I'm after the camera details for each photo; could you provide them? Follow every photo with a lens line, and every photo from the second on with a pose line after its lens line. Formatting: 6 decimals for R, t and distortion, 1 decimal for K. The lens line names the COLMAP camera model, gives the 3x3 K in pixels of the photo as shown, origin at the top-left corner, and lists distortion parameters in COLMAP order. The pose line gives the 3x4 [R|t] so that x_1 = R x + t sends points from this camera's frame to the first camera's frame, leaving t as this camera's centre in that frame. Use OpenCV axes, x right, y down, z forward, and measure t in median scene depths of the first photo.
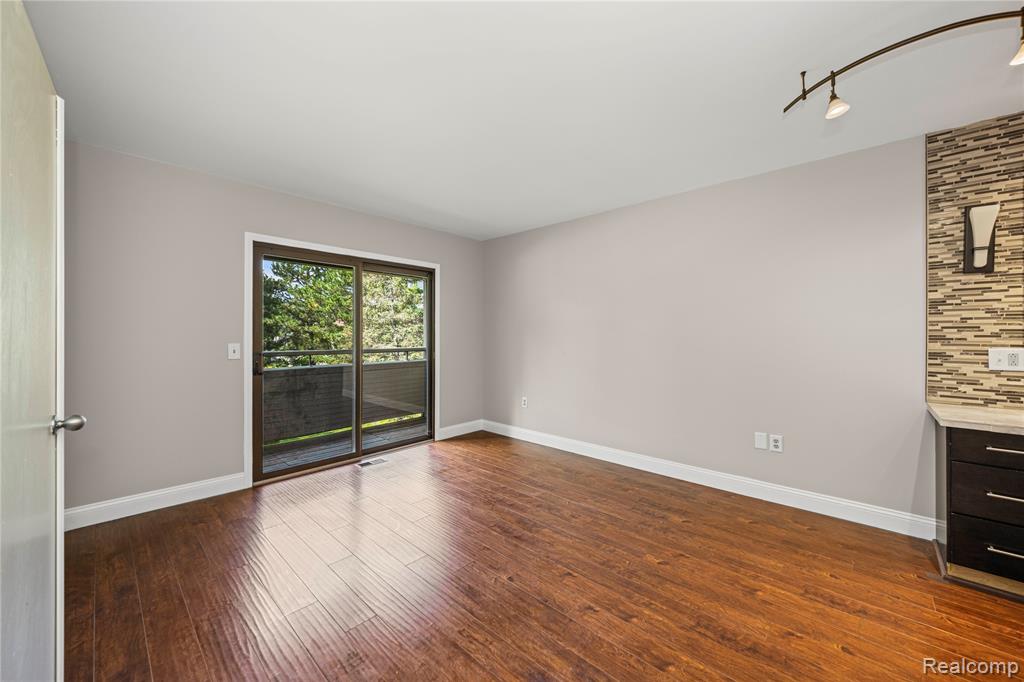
lens RADIAL K [[387.2, 0, 511.6], [0, 387.2, 336.7], [0, 0, 1]] dist [0.001546, 0.000283]
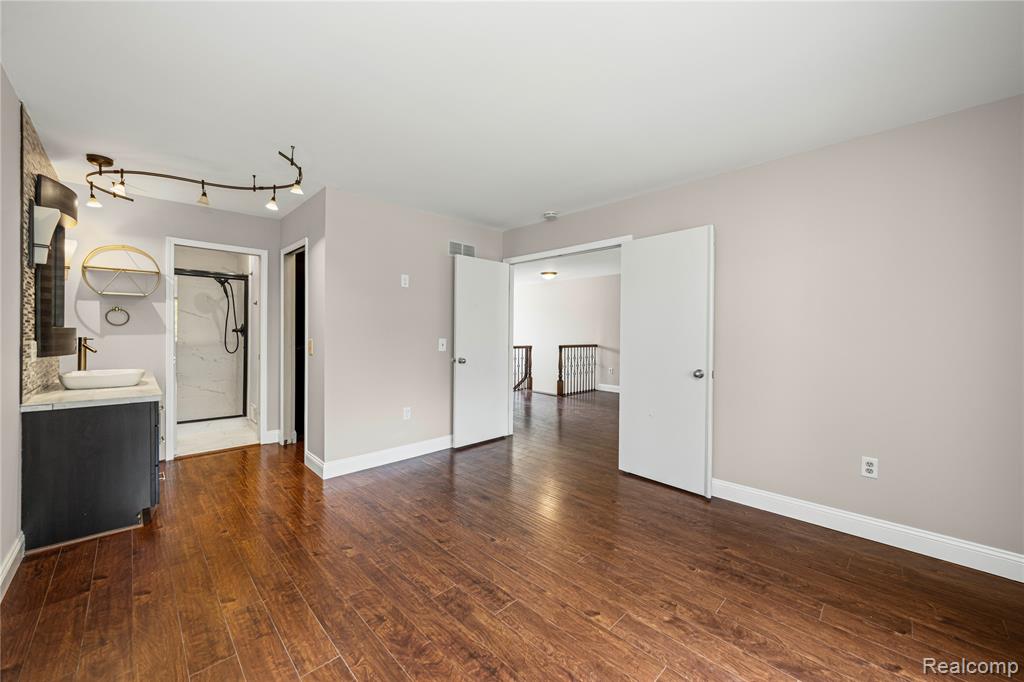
lens RADIAL K [[387.2, 0, 512.7], [0, 387.2, 332.0], [0, 0, 1]] dist [0.001546, 0.000283]
pose [[-0.999168, -0.008674, 0.039841, -0.092950], [-0.008666, 0.999962, 0.000365, -0.008596], [-0.039842, 0.000019, -0.999206, 1.922633]]
